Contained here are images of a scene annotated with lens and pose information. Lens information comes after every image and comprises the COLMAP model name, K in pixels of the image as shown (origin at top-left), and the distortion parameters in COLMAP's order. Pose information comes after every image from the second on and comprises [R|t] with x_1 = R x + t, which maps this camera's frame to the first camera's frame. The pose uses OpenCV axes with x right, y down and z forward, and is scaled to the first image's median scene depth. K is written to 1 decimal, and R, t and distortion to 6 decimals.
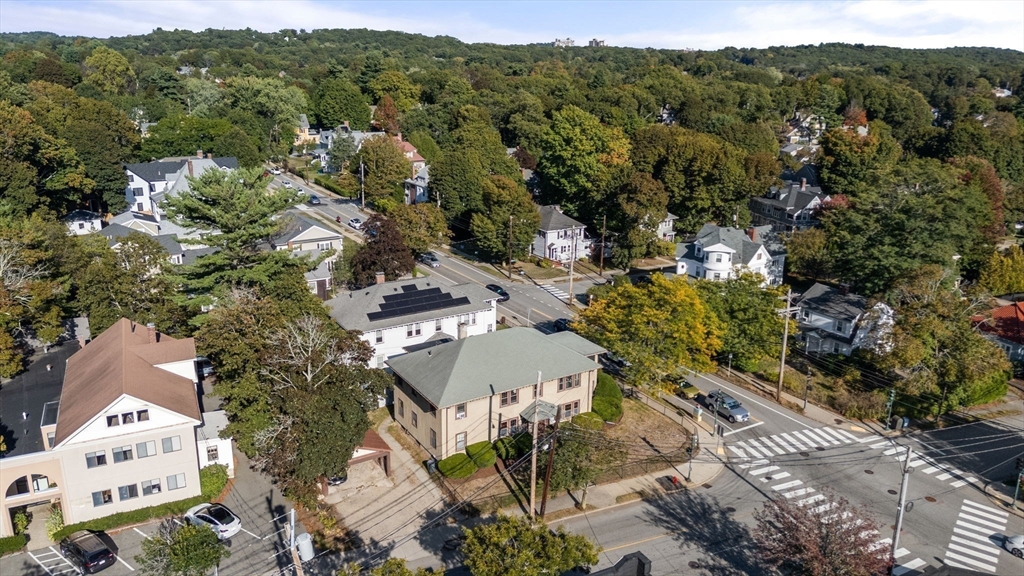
lens RADIAL K [[750.9, 0, 512.0], [0, 750.9, 288.0], [0, 0, 1]] dist [0.079975, -0.083198]
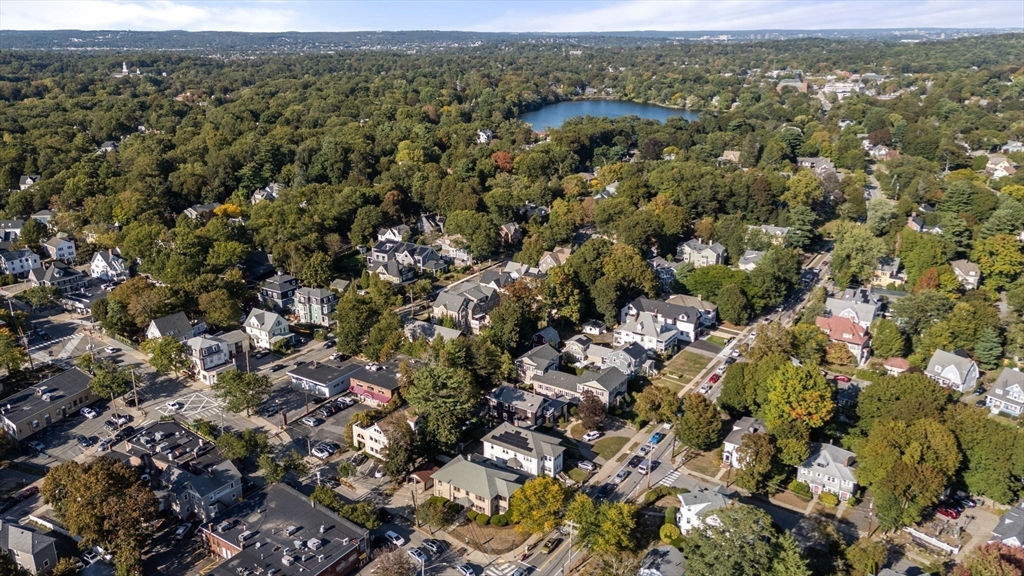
lens RADIAL K [[767.4, 0, 512.0], [0, 767.4, 288.0], [0, 0, 1]] dist [0.082532, -0.085075]
pose [[0.414518, 0.275578, -0.867313, 2.055359], [-0.262455, 0.948754, 0.176019, -0.965132], [0.871374, 0.154667, 0.465603, -0.165359]]
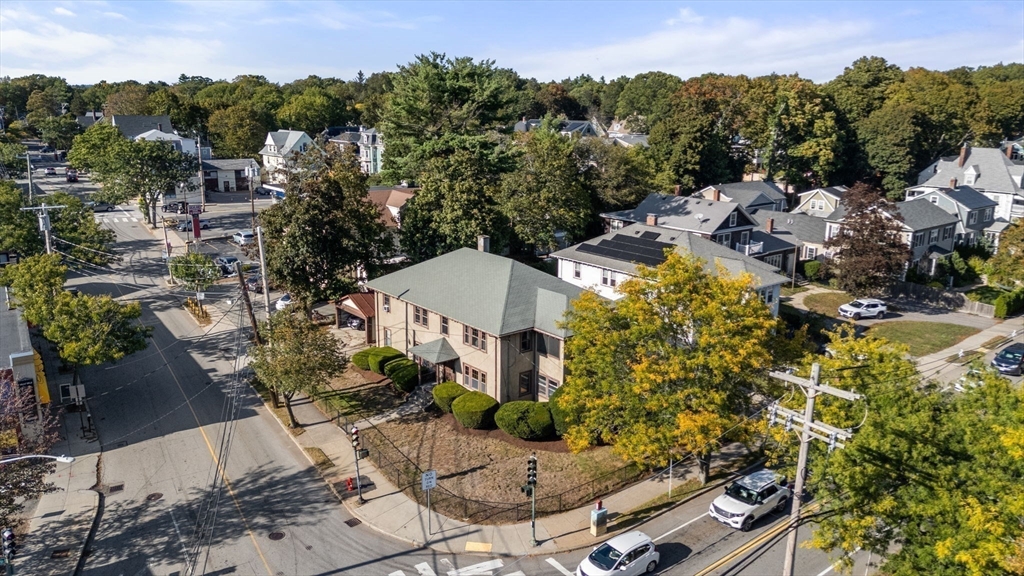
lens RADIAL K [[750.9, 0, 512.0], [0, 750.9, 288.0], [0, 0, 1]] dist [0.079975, -0.083198]
pose [[0.129837, 0.227715, -0.965033, 0.749720], [-0.300128, 0.936640, 0.180635, -0.057759], [0.945021, 0.266180, 0.189954, 0.876023]]
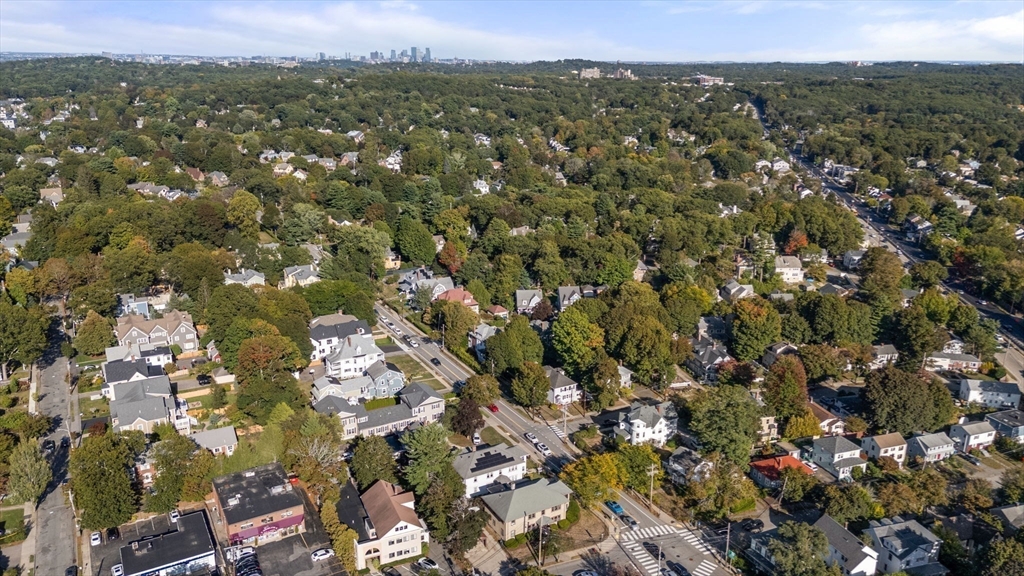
lens RADIAL K [[750.9, 0, 512.0], [0, 750.9, 288.0], [0, 0, 1]] dist [0.079975, -0.083198]
pose [[0.999340, 0.007352, -0.035586, 0.014268], [-0.007536, 0.999959, -0.005050, -0.579108], [0.035548, 0.005315, 0.999354, -1.483218]]
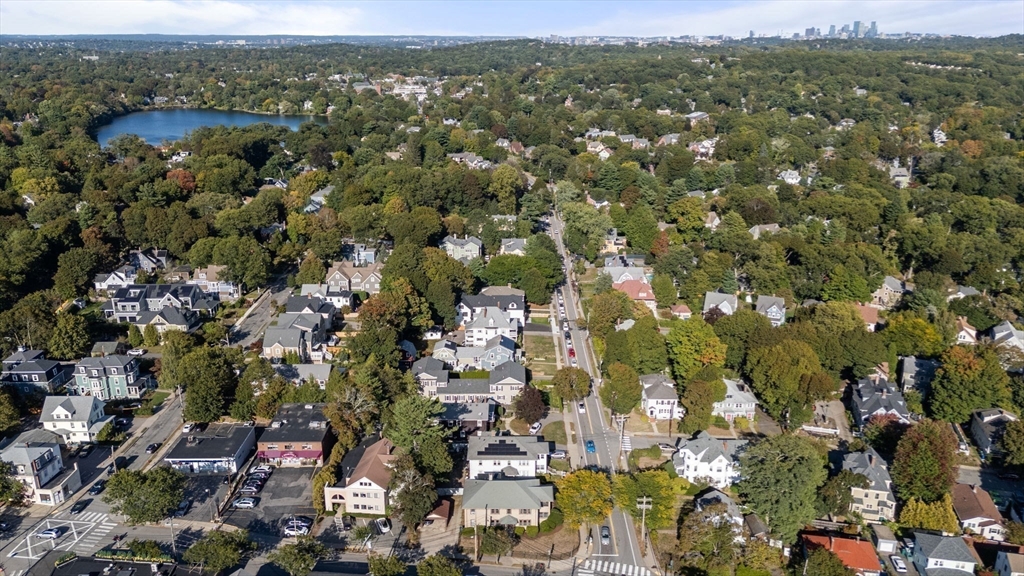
lens RADIAL K [[767.4, 0, 512.0], [0, 767.4, 288.0], [0, 0, 1]] dist [0.082532, -0.085075]
pose [[0.846510, 0.153510, -0.509761, 1.151764], [-0.146911, 0.987703, 0.053478, -0.678992], [0.511701, 0.029619, 0.858653, -1.102251]]
